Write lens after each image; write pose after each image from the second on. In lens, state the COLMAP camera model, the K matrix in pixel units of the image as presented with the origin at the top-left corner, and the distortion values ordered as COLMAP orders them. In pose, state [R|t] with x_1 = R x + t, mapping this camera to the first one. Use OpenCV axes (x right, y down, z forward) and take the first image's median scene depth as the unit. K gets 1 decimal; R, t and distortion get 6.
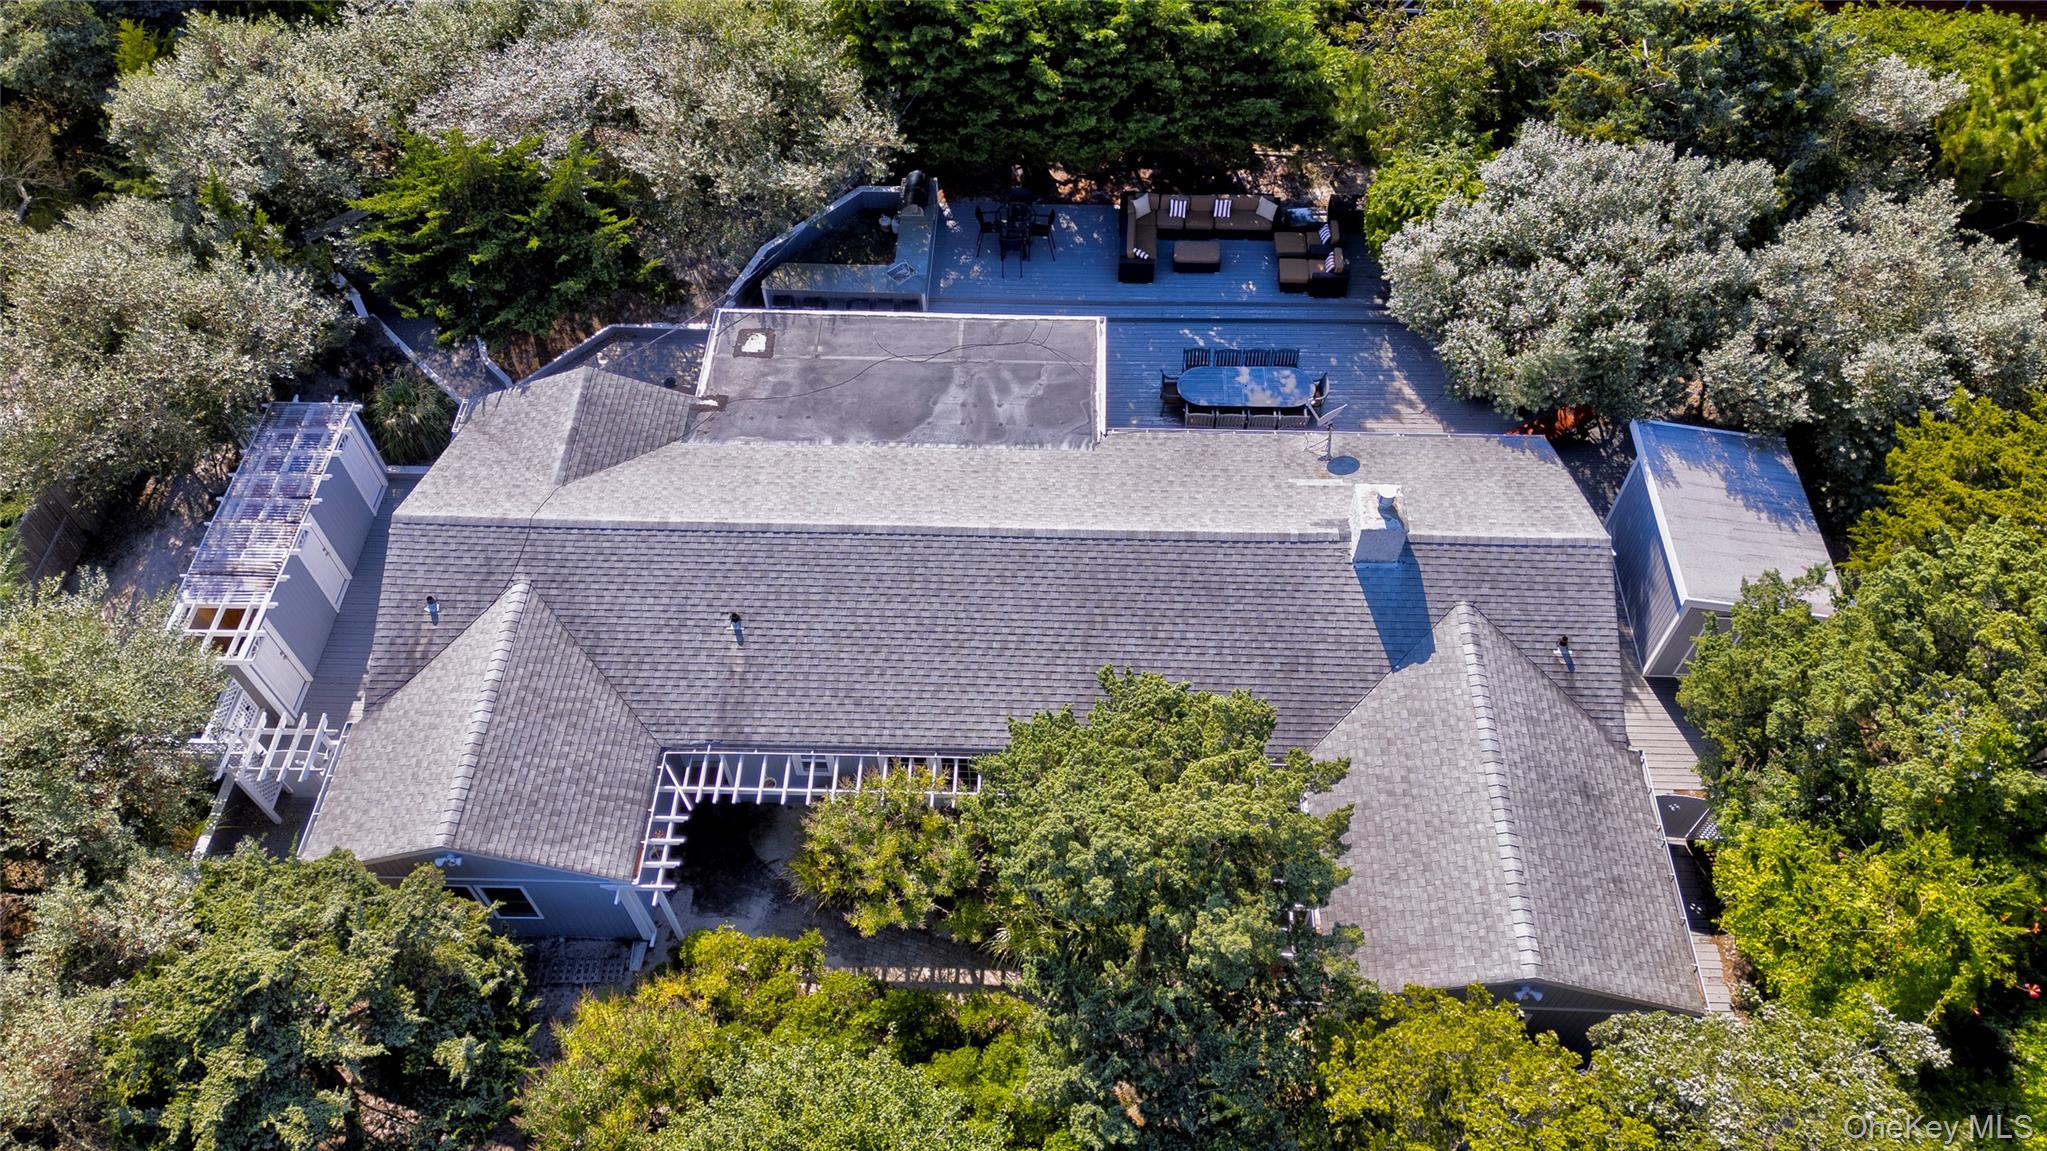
lens RADIAL K [[1433.5, 0, 1023.5], [0, 1433.5, 575.5], [0, 0, 1]] dist [0.094715, -0.121877]
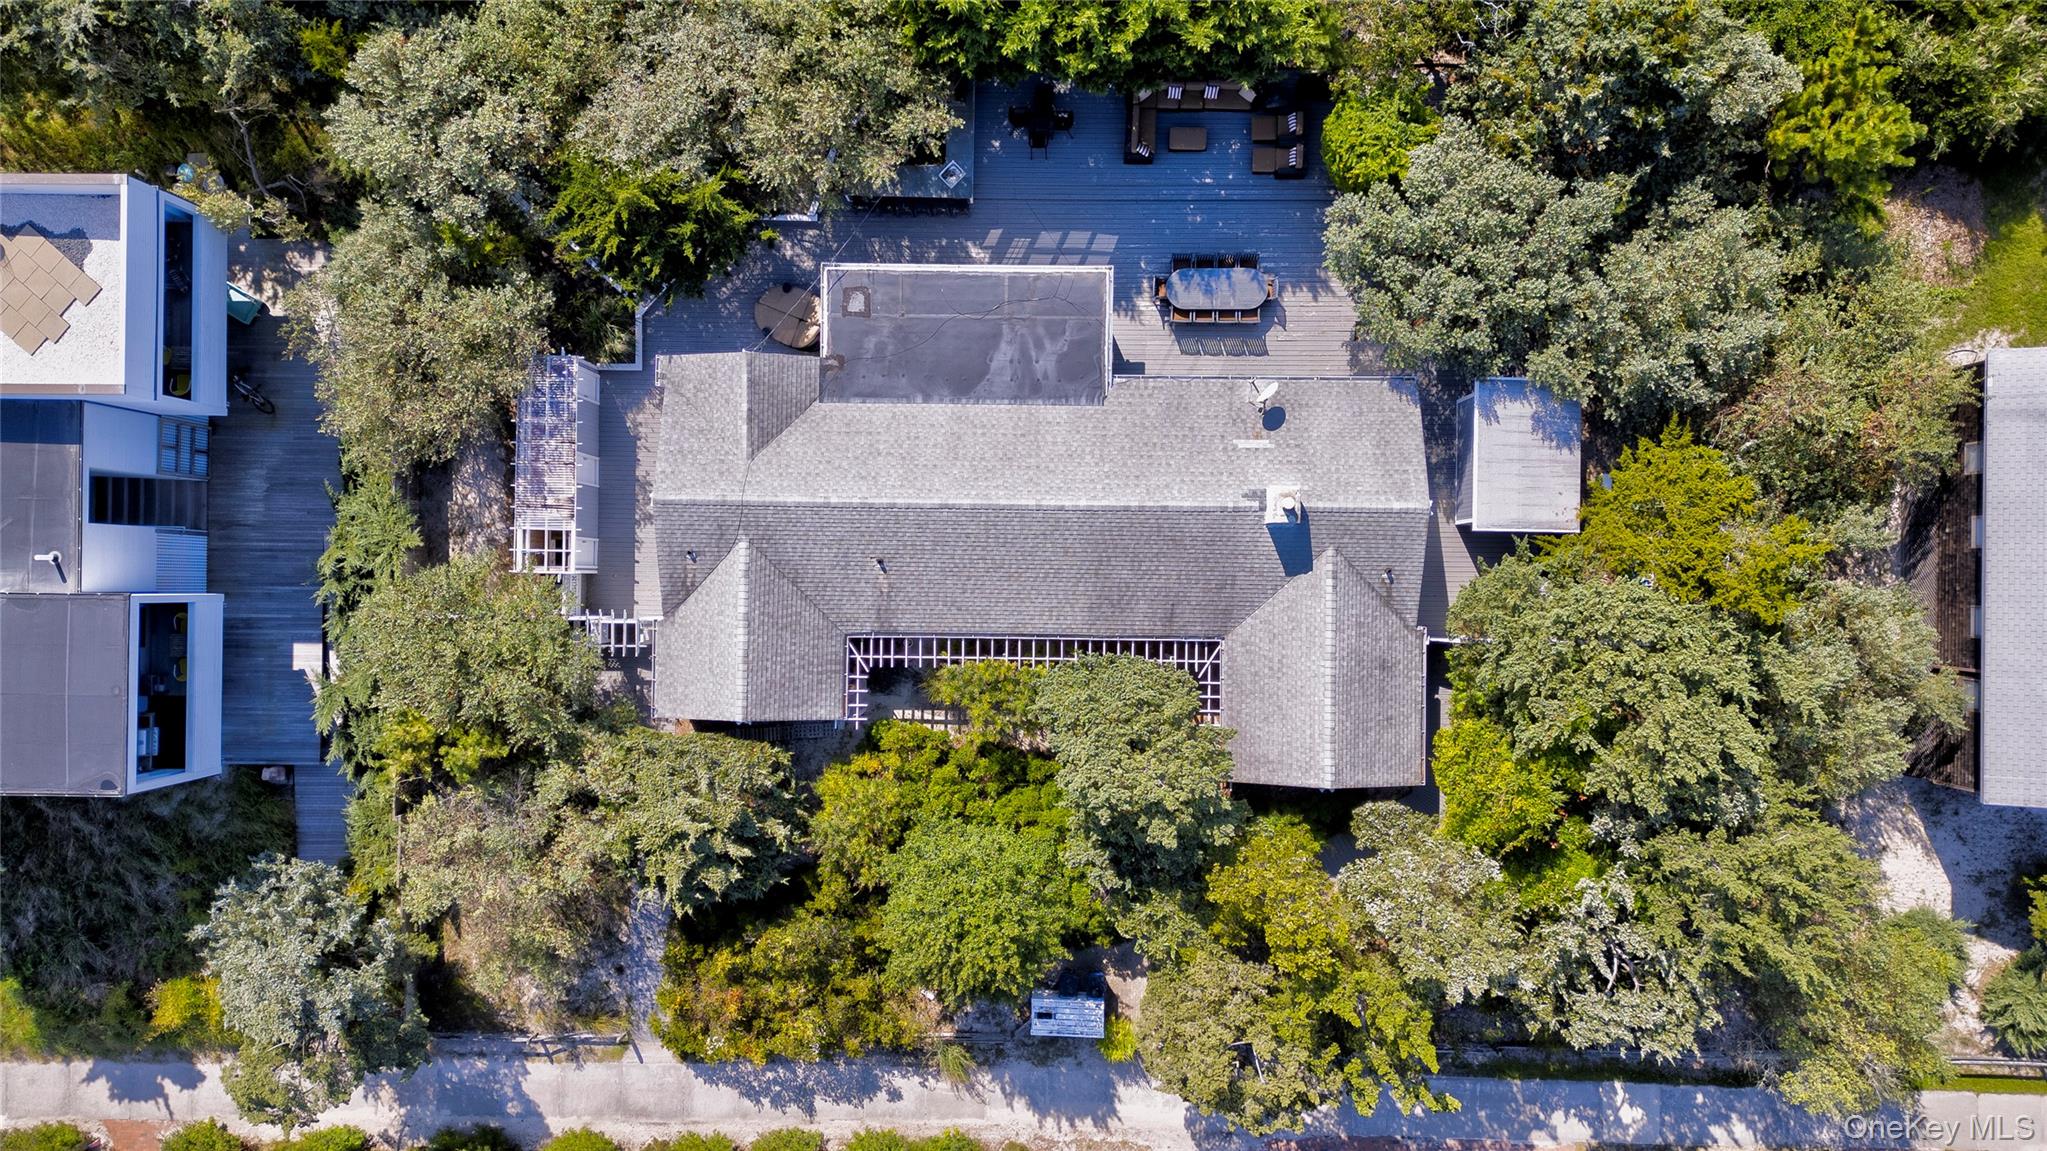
lens RADIAL K [[1433.5, 0, 1023.5], [0, 1433.5, 575.5], [0, 0, 1]] dist [0.094715, -0.121877]
pose [[0.999732, -0.022668, -0.004639, -0.031873], [0.021003, 0.804974, 0.592938, -0.898288], [-0.009706, -0.592876, 0.805235, -0.303460]]
